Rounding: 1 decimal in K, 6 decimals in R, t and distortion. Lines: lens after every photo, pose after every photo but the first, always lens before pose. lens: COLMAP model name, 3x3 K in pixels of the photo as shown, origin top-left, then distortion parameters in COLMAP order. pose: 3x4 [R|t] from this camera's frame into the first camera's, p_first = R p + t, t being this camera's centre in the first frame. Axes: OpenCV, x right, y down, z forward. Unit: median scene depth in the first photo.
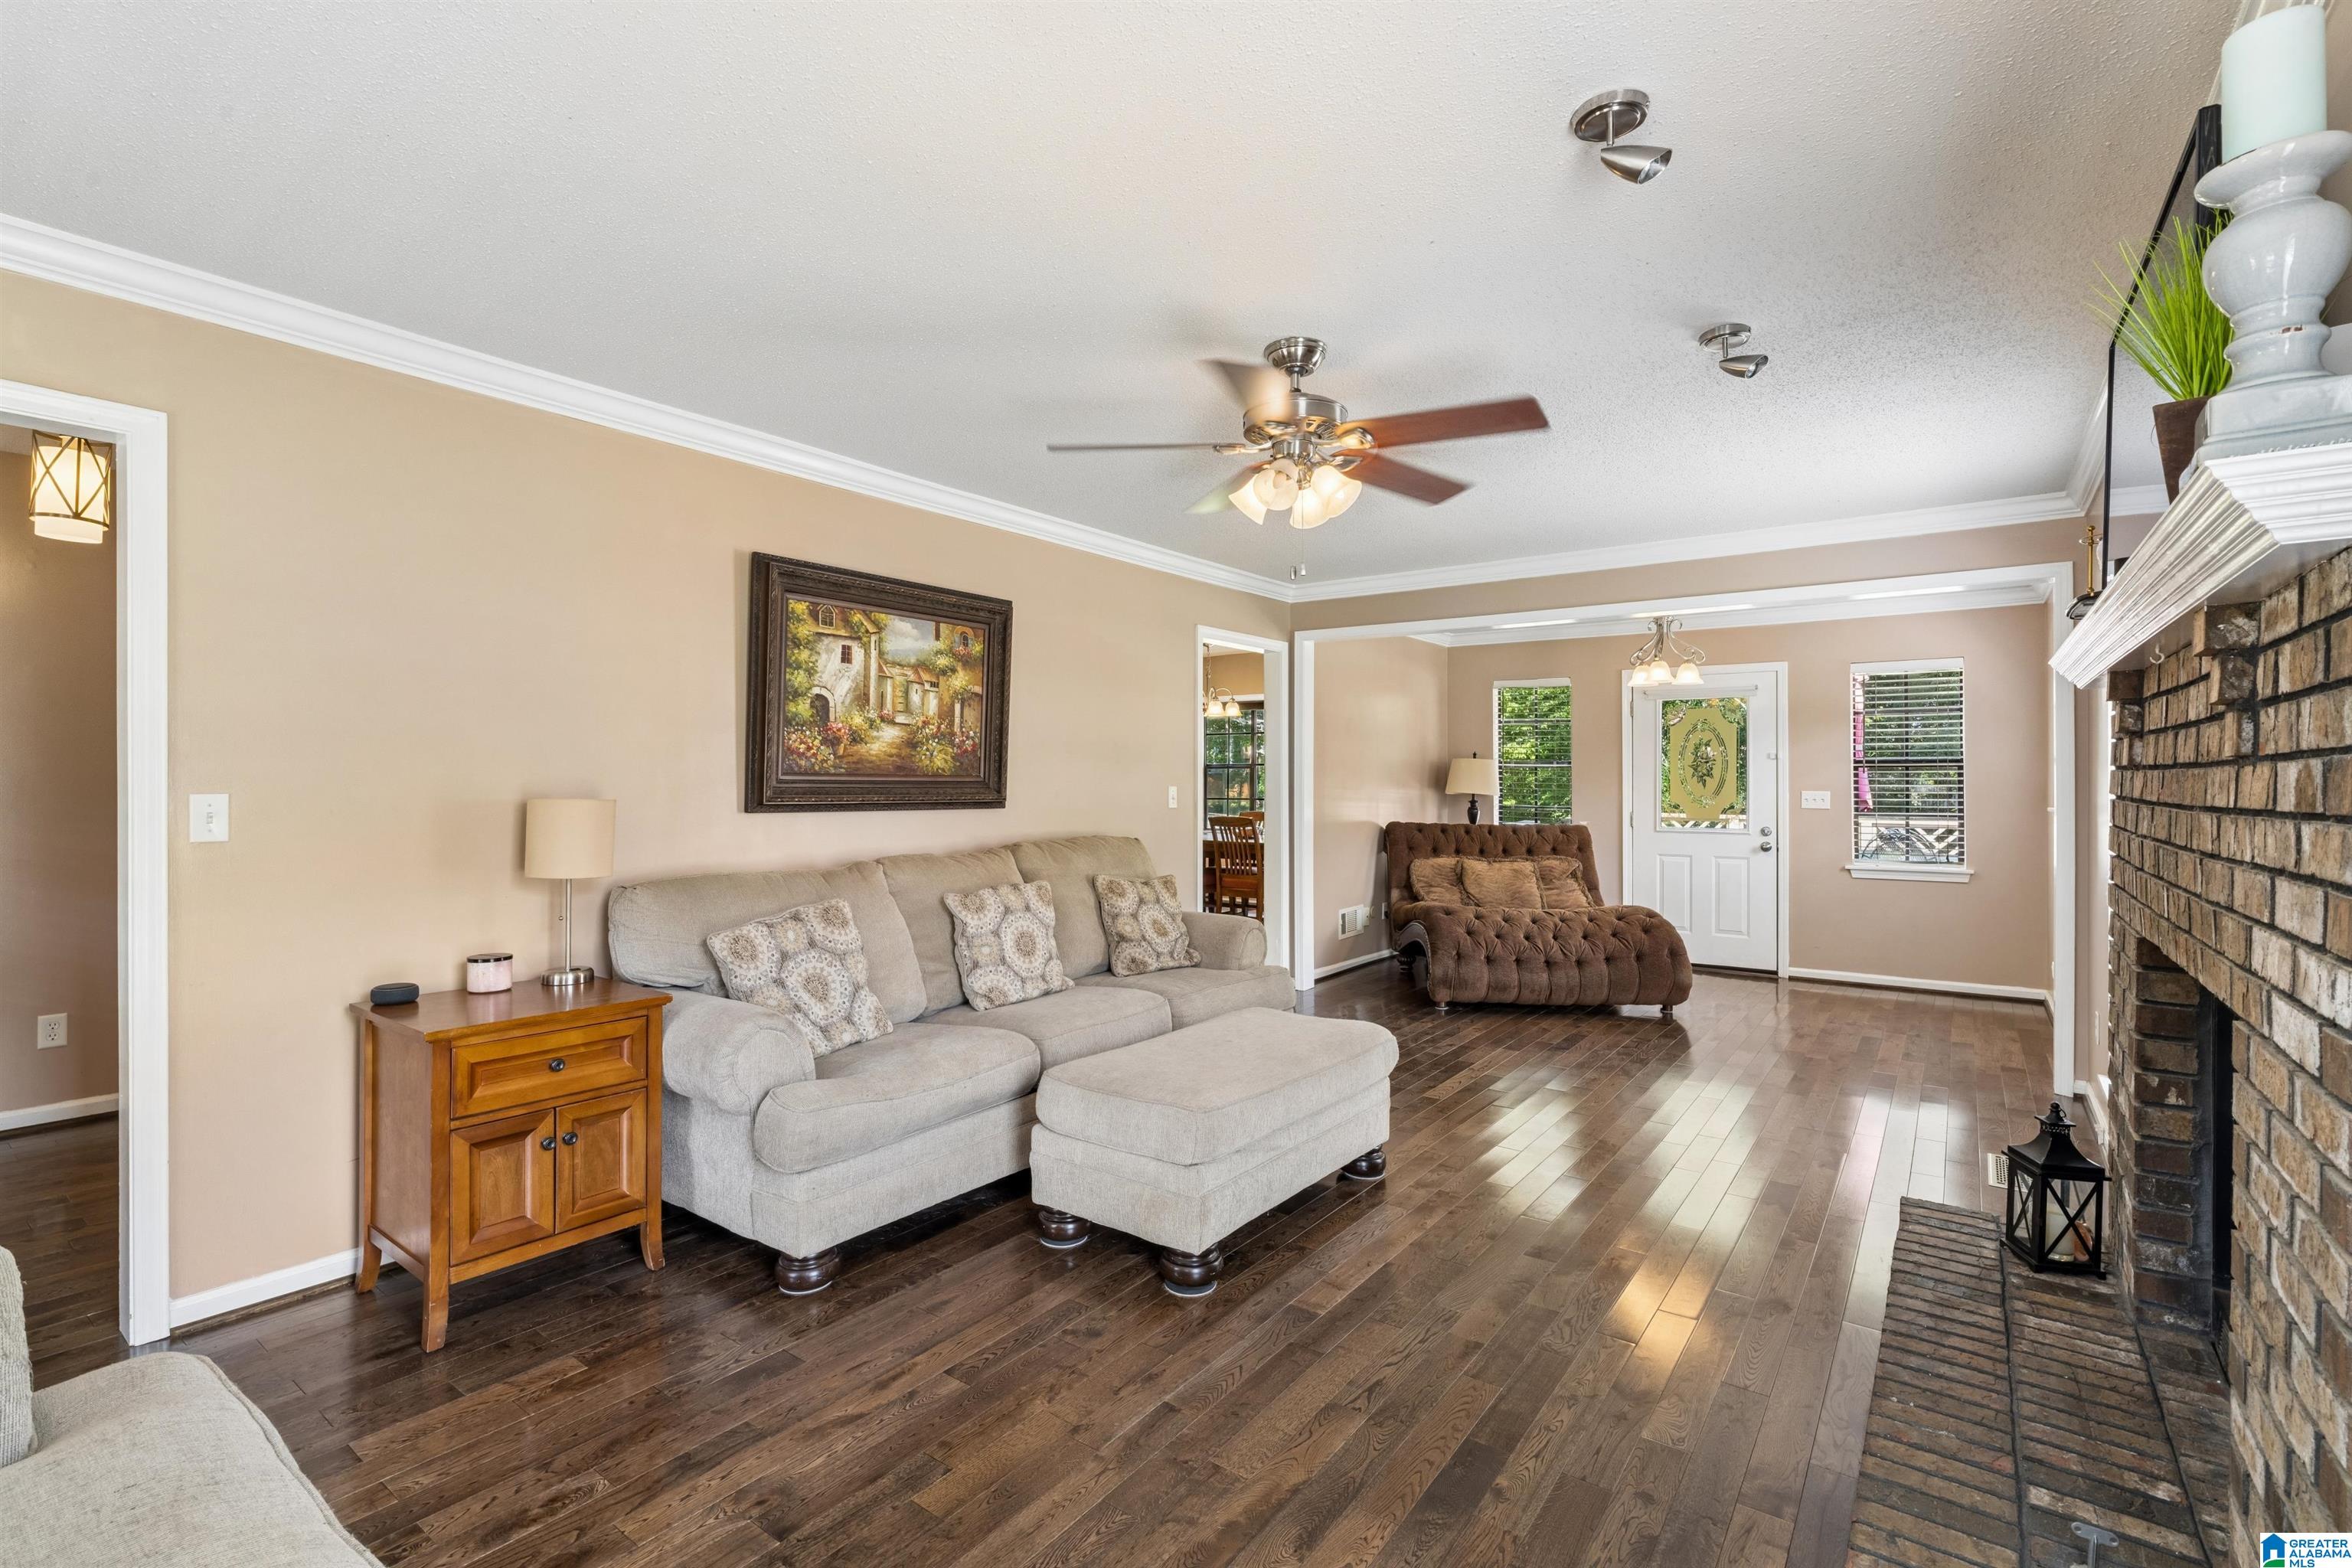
lens RADIAL K [[1059.0, 0, 1179.8], [0, 1059.0, 782.7], [0, 0, 1]] dist [-0.005986, 0.001953]
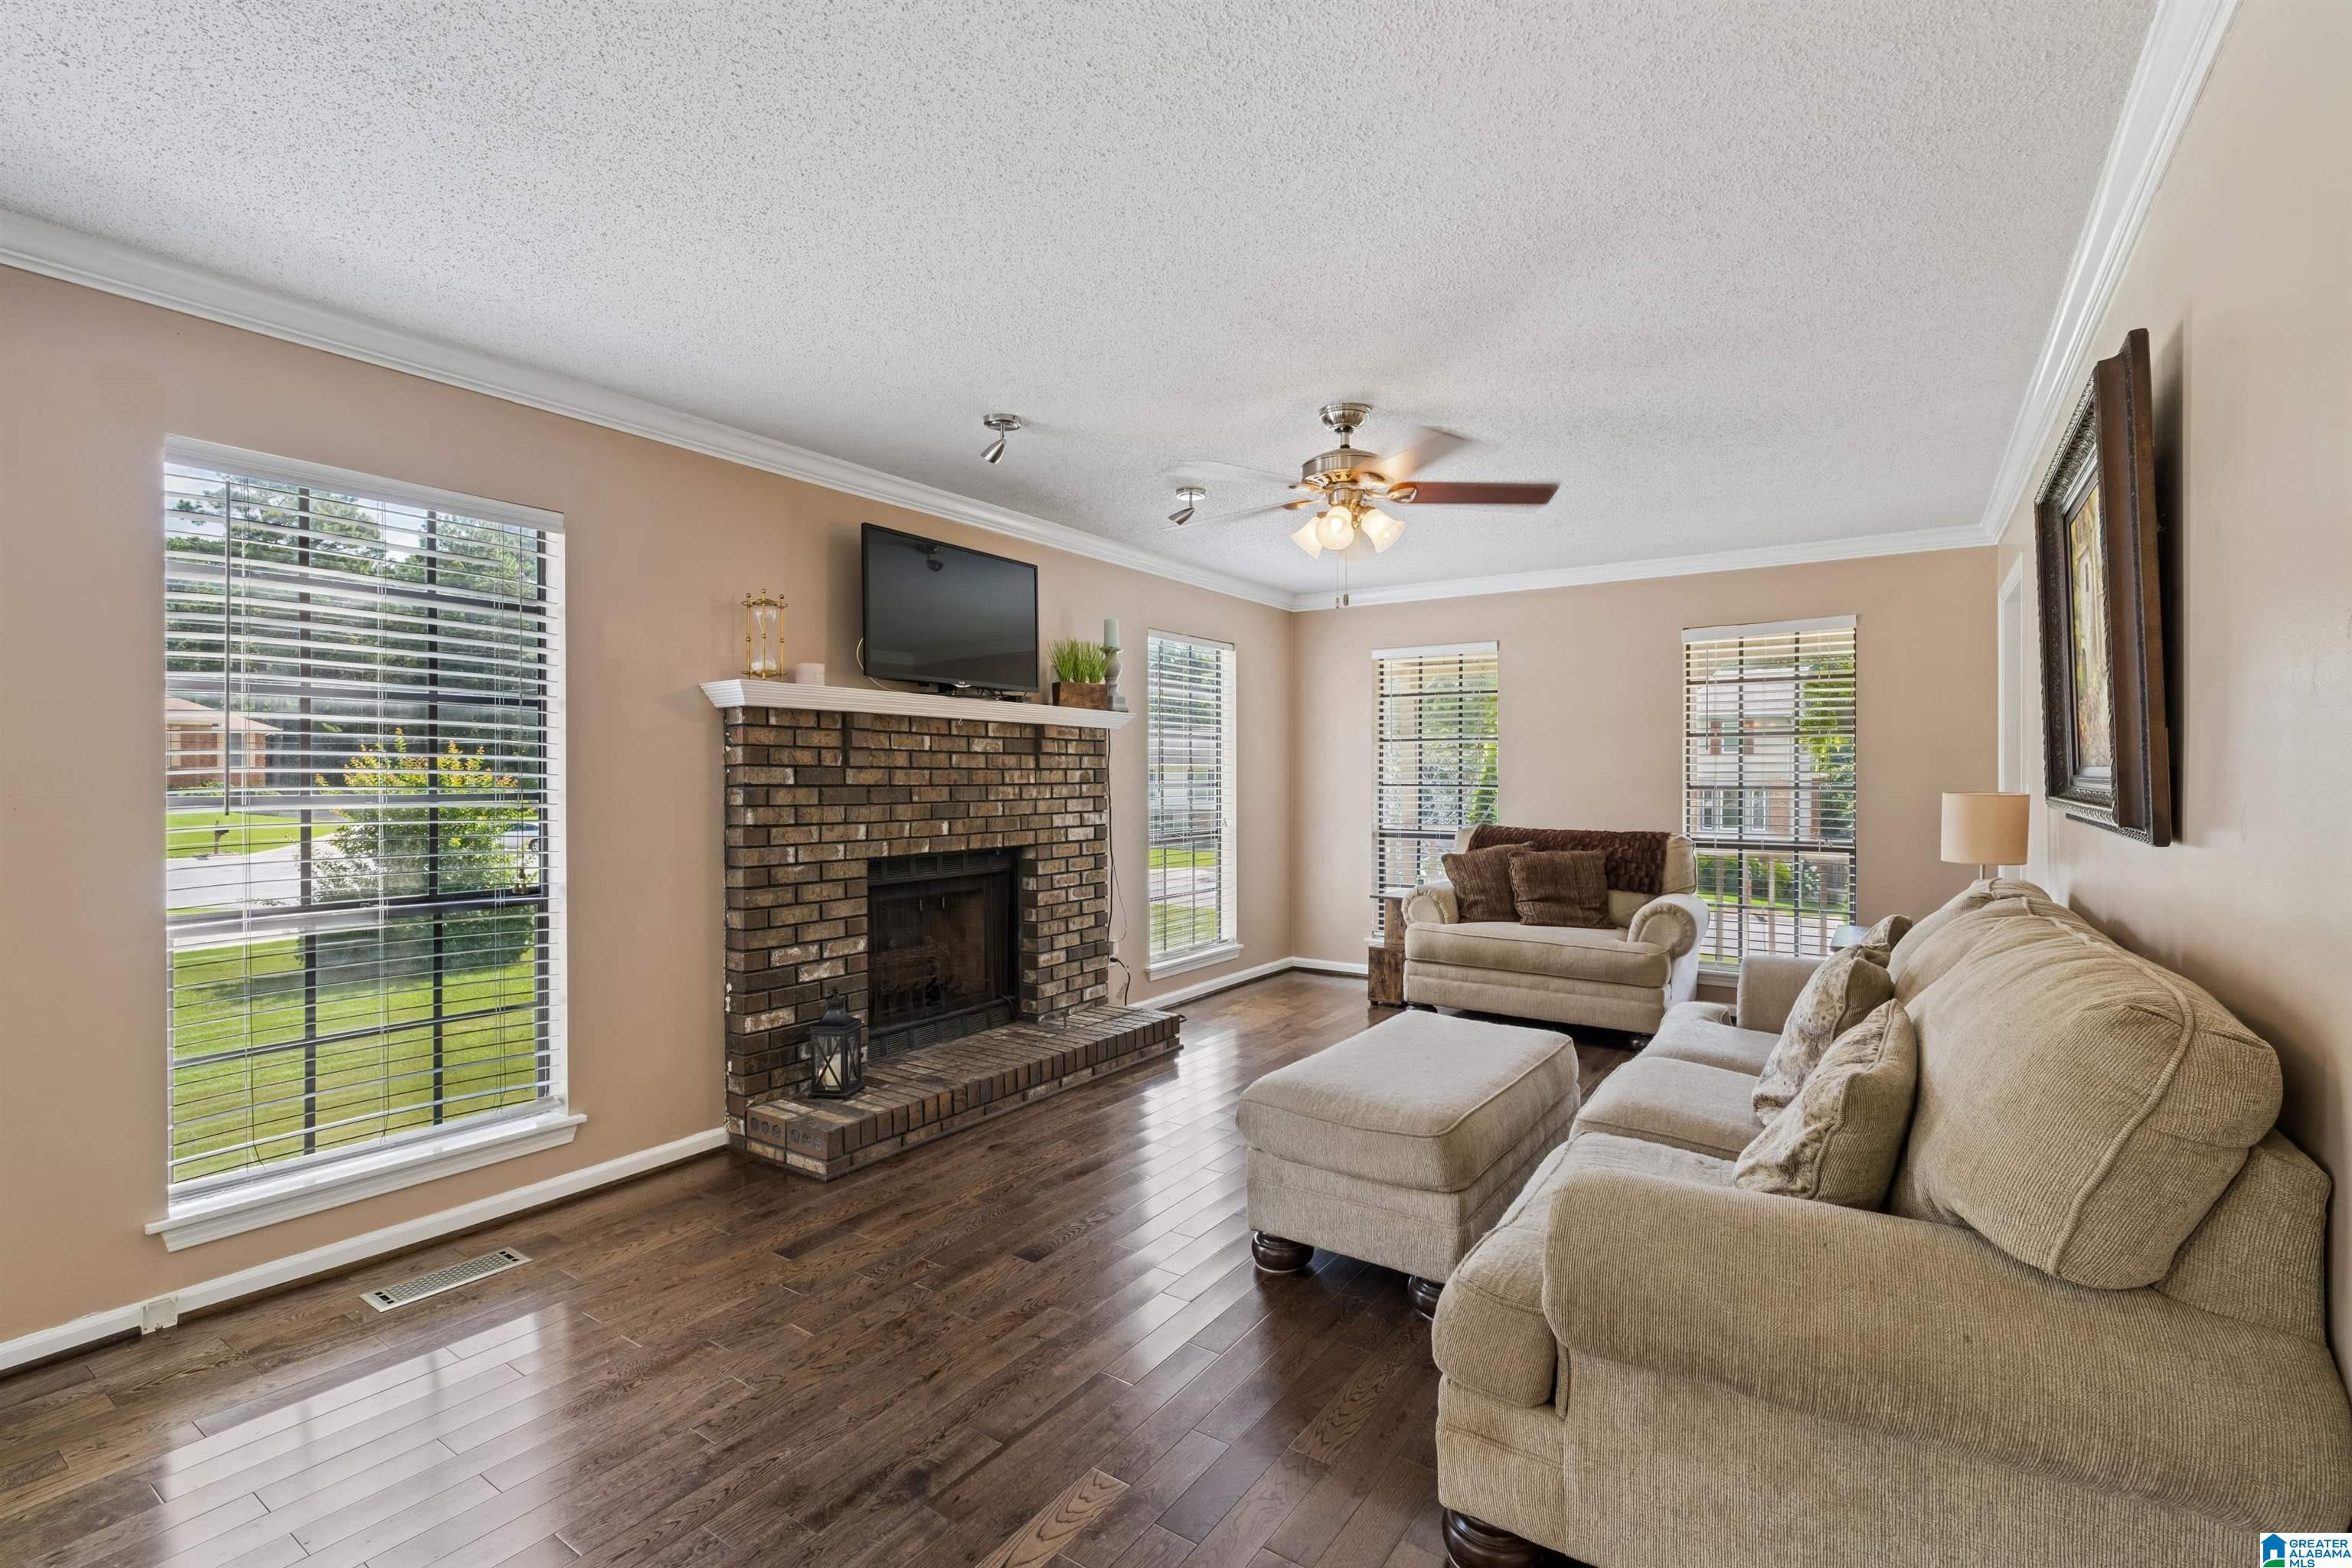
lens RADIAL K [[1059.0, 0, 1185.8], [0, 1059.0, 776.5], [0, 0, 1]] dist [-0.005986, 0.001953]
pose [[-0.999096, -0.000862, -0.042498, 0.220777], [-0.000938, 0.999998, 0.001780, -0.003158], [0.042497, 0.001819, -0.999095, 1.428137]]
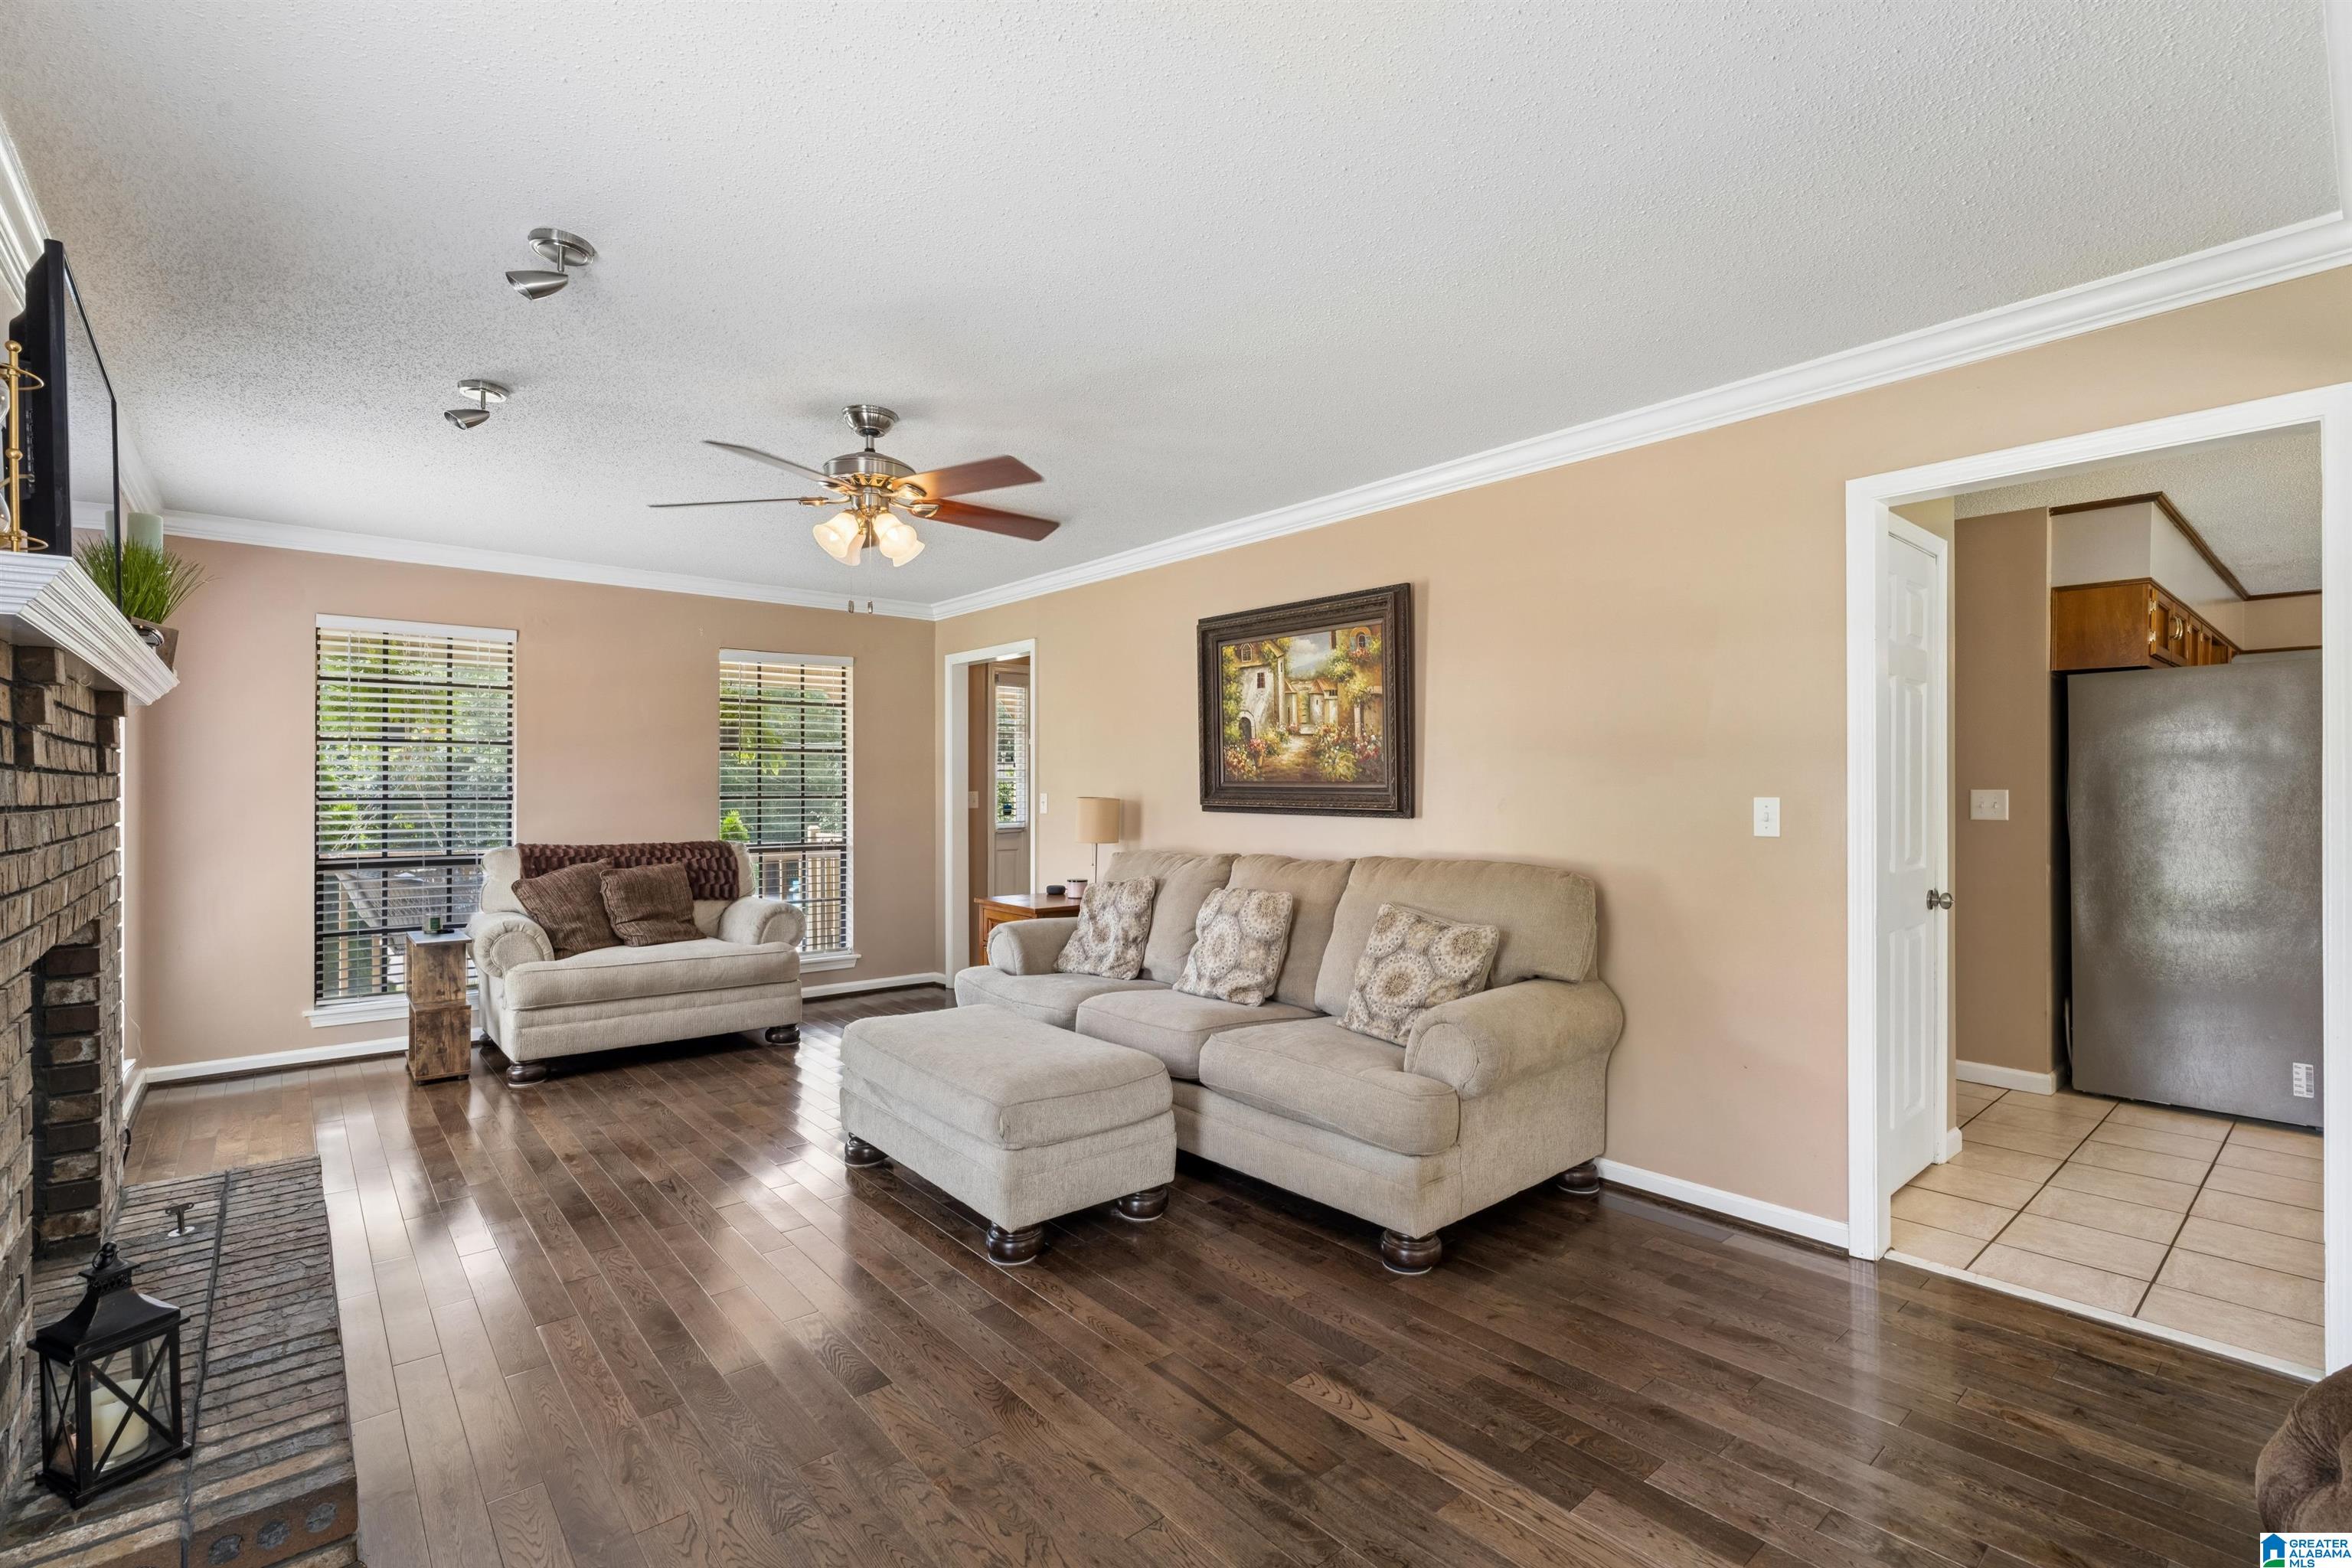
lens RADIAL K [[1059.0, 0, 1171.3], [0, 1059.0, 788.5], [0, 0, 1]] dist [-0.005986, 0.001953]
pose [[-0.228733, 0.001320, -0.973488, 0.760200], [-0.000501, 0.999999, 0.001474, -0.002231], [0.973489, 0.000825, -0.228732, 1.040423]]
